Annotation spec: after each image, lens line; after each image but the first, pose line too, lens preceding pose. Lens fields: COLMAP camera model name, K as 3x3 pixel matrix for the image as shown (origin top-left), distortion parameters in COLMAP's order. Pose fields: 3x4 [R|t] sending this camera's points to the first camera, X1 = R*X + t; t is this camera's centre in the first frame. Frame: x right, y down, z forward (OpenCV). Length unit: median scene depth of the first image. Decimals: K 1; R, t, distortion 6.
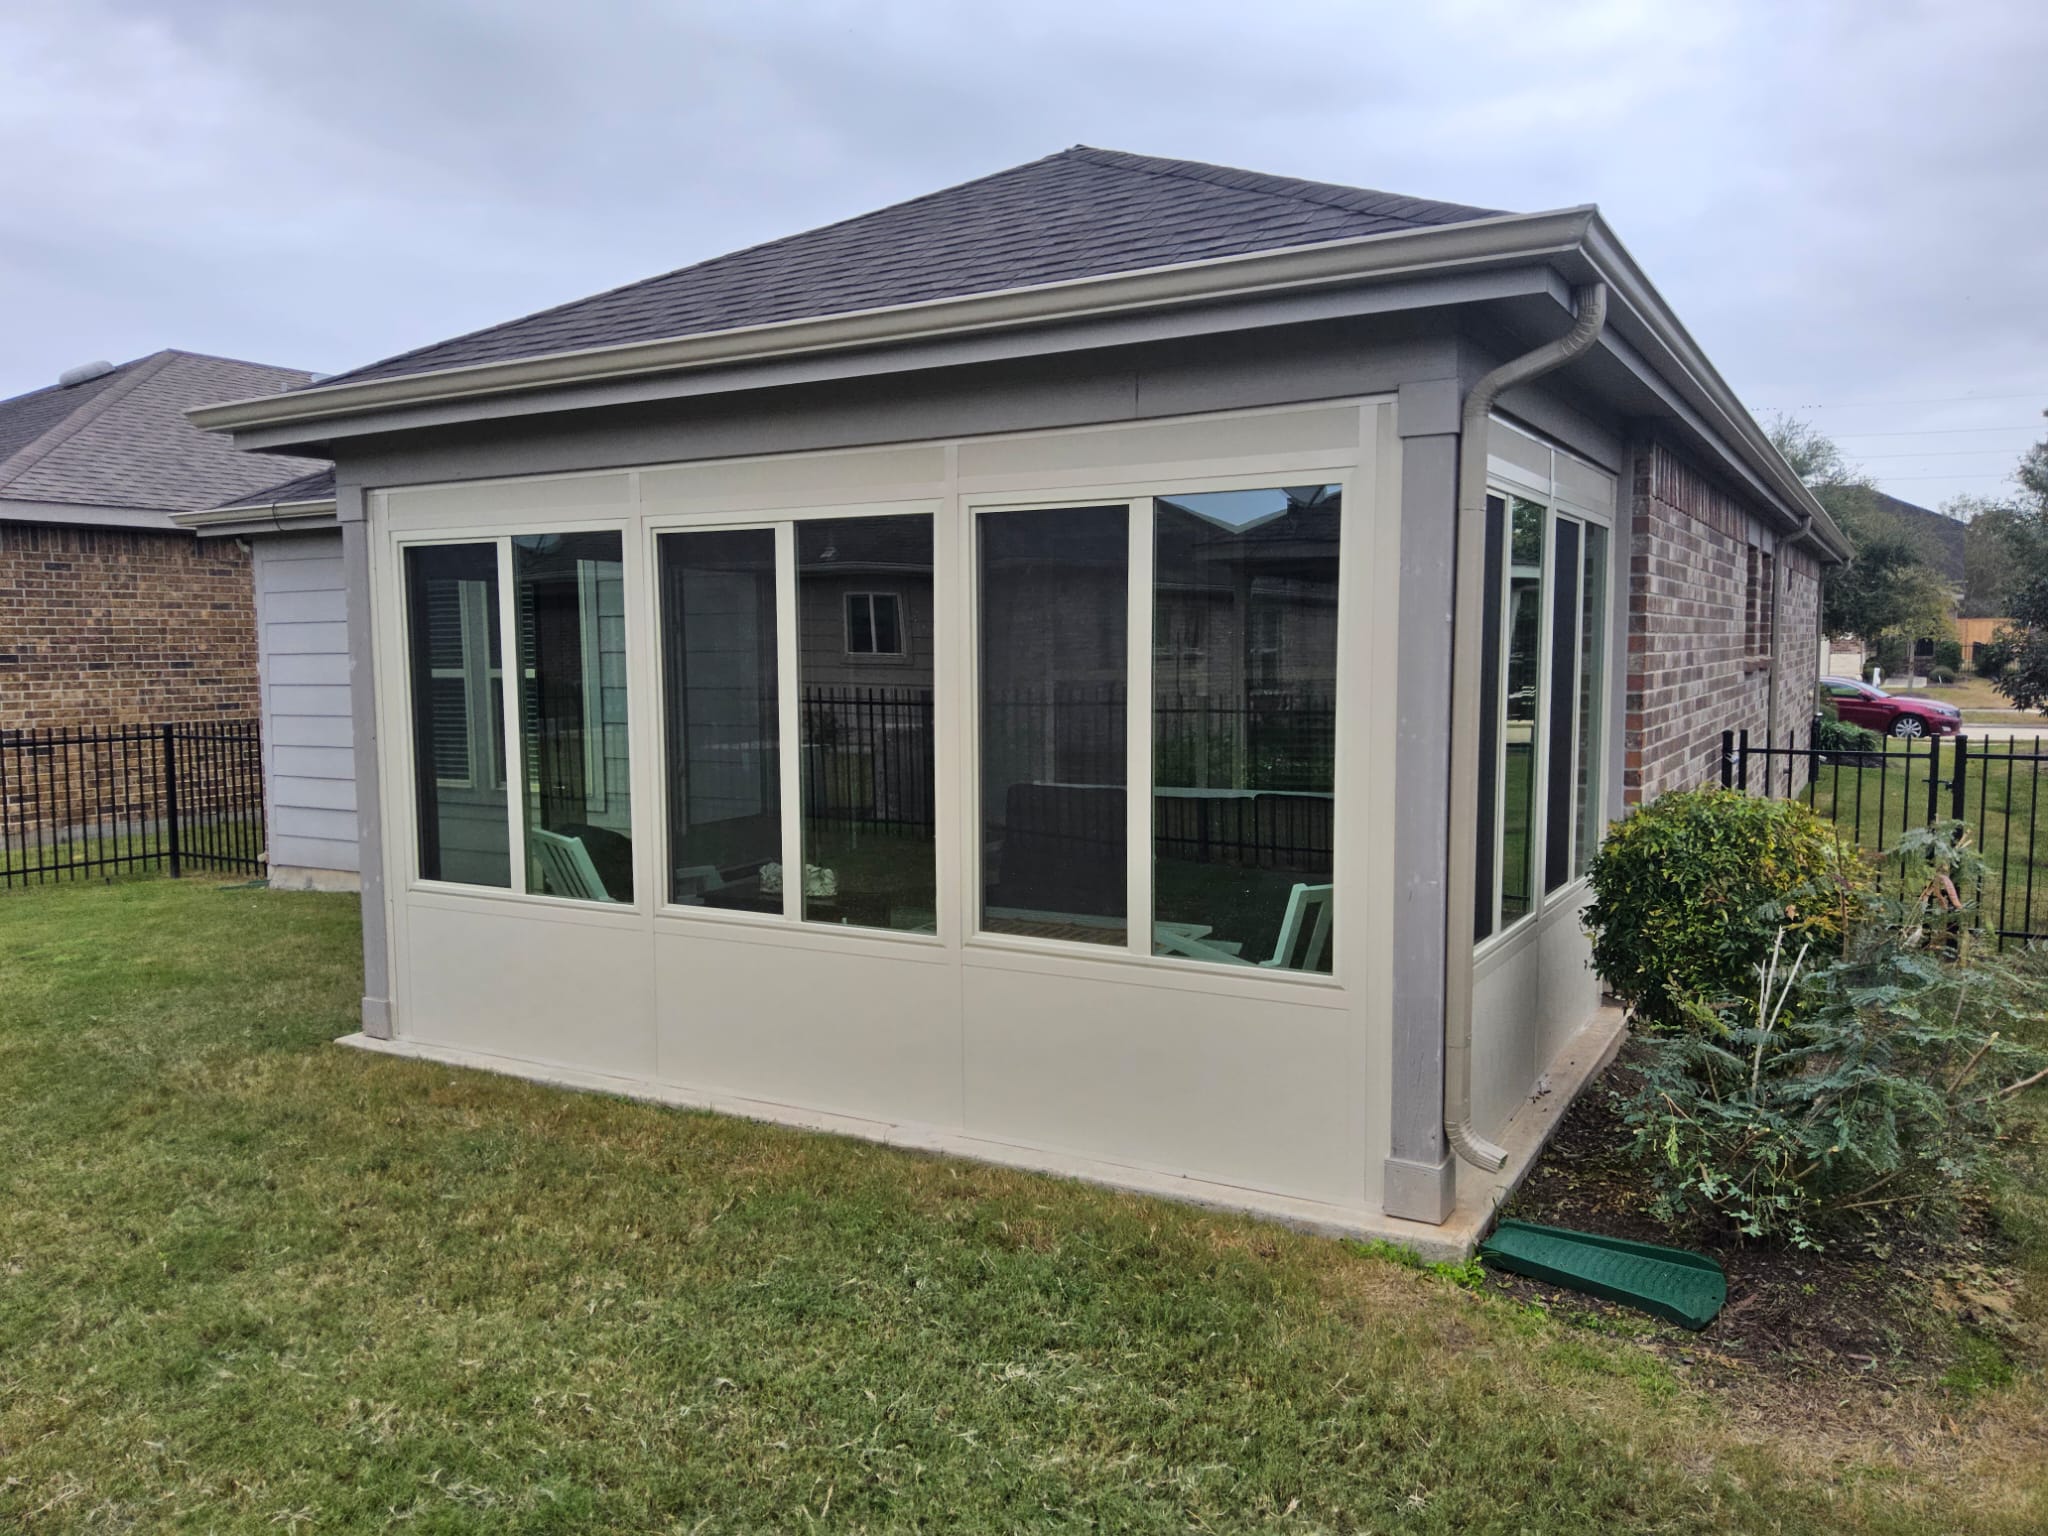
lens RADIAL K [[1501.8, 0, 1026.7], [0, 1501.8, 766.9], [0, 0, 1]] dist [-0.021149, -0.007856]
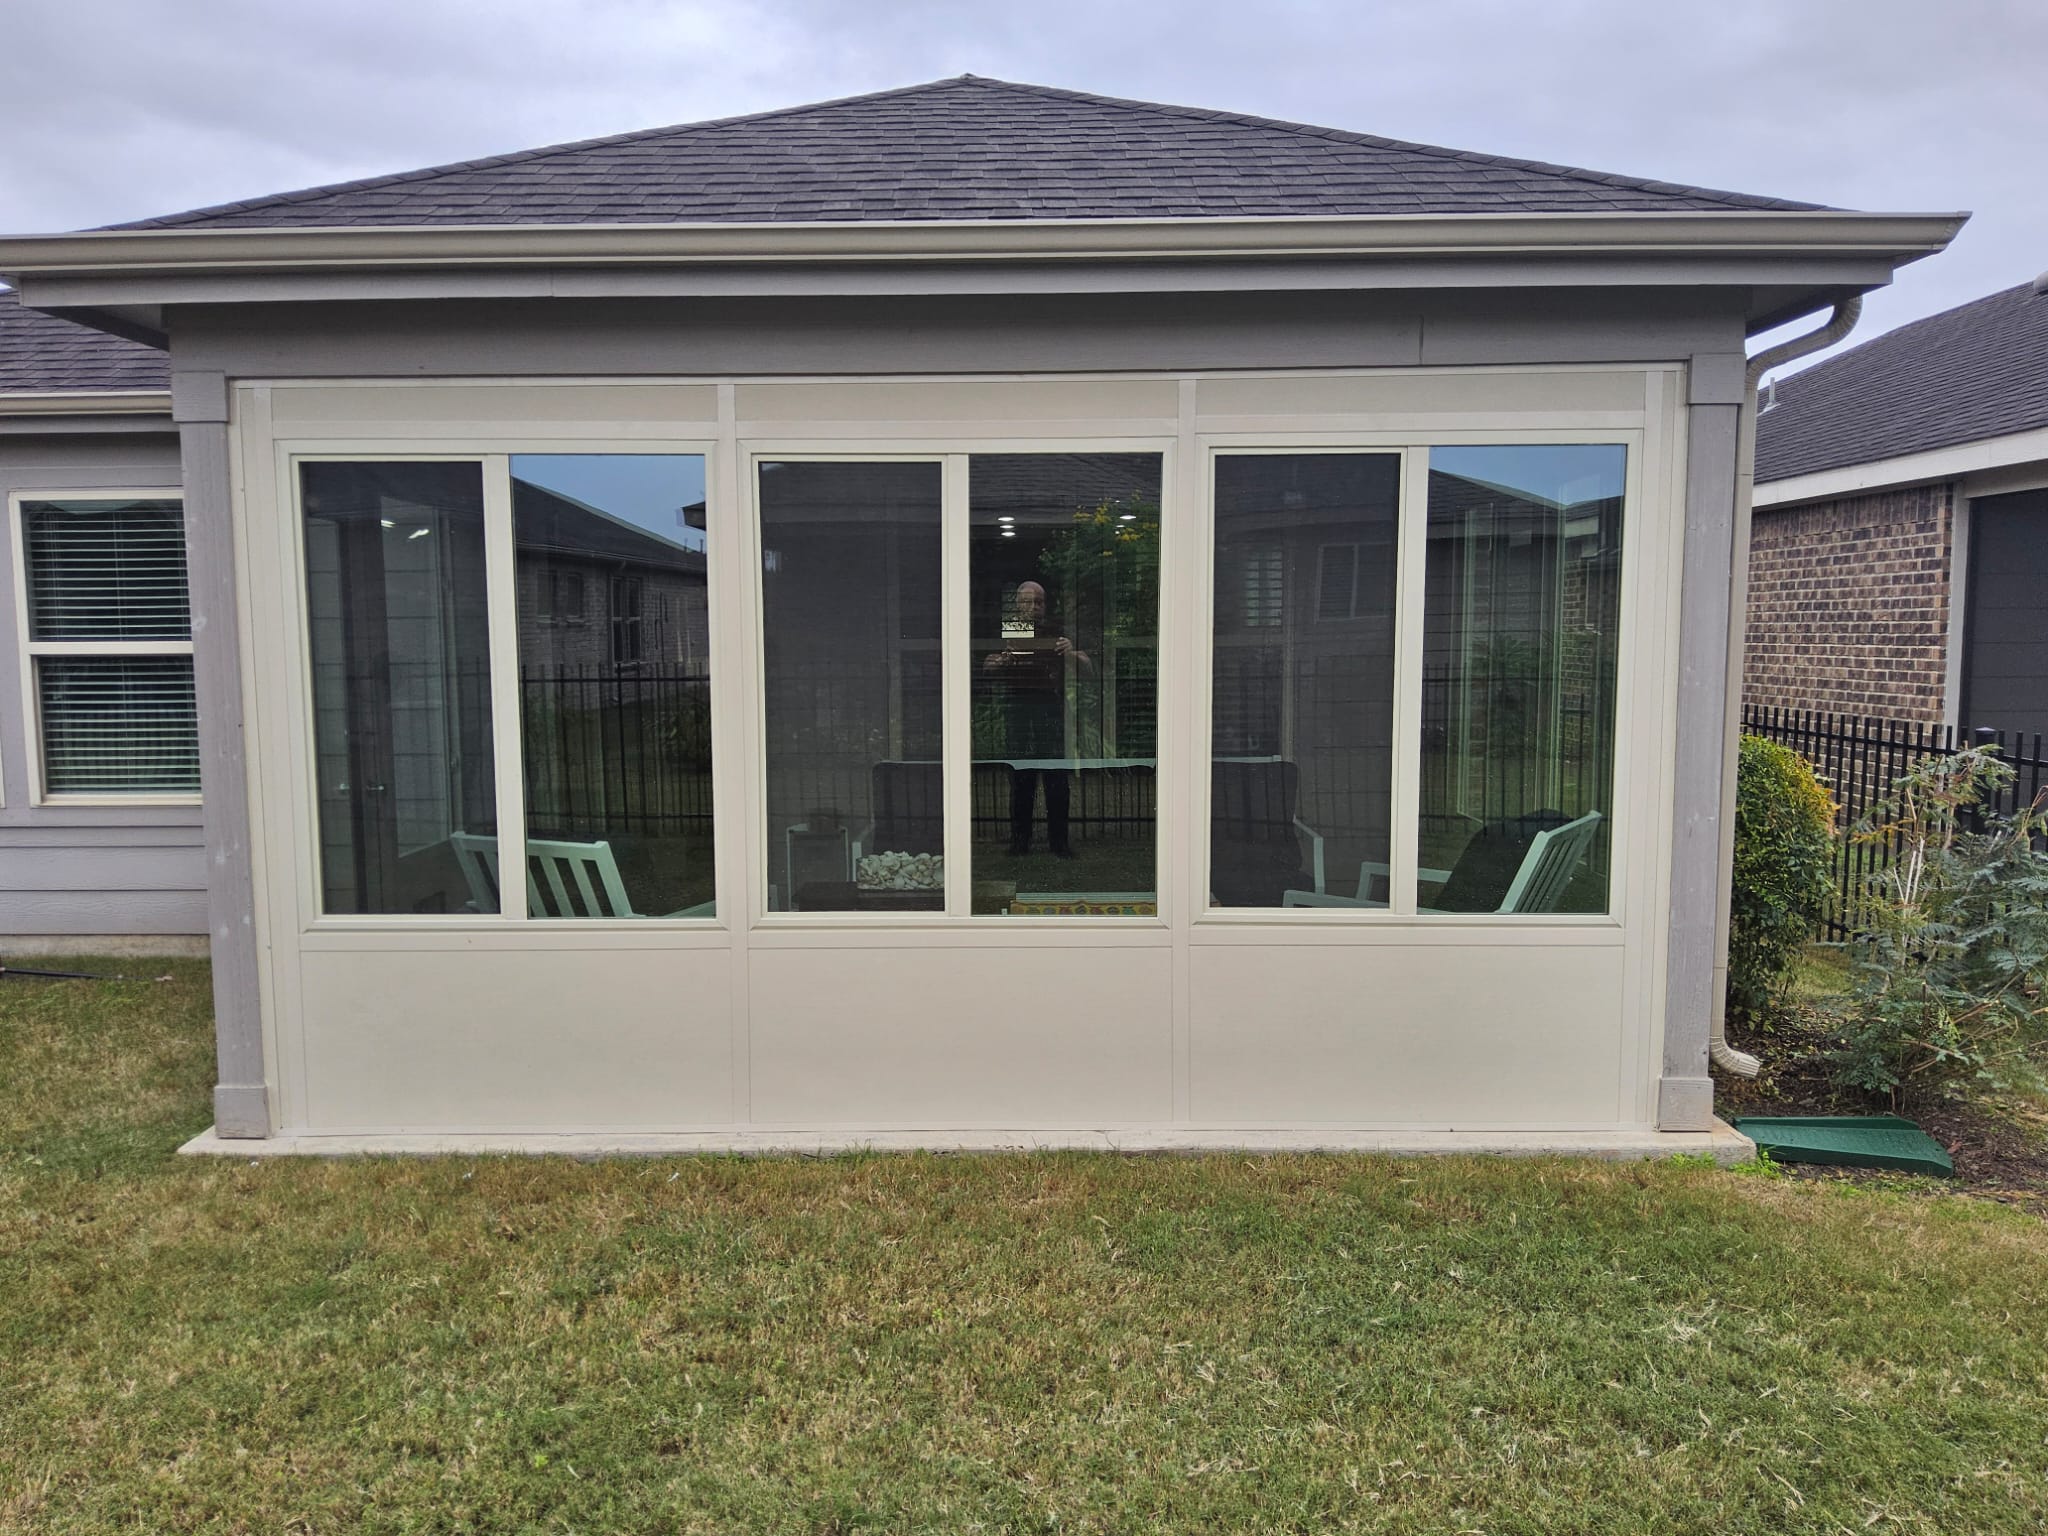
lens RADIAL K [[1501.8, 0, 1024.1], [0, 1501.8, 772.7], [0, 0, 1]] dist [-0.021149, -0.007856]
pose [[0.881278, -0.044071, 0.470538, -0.541835], [0.036900, 0.999020, 0.024459, -0.000580], [-0.471155, -0.004192, 0.882041, 0.223718]]
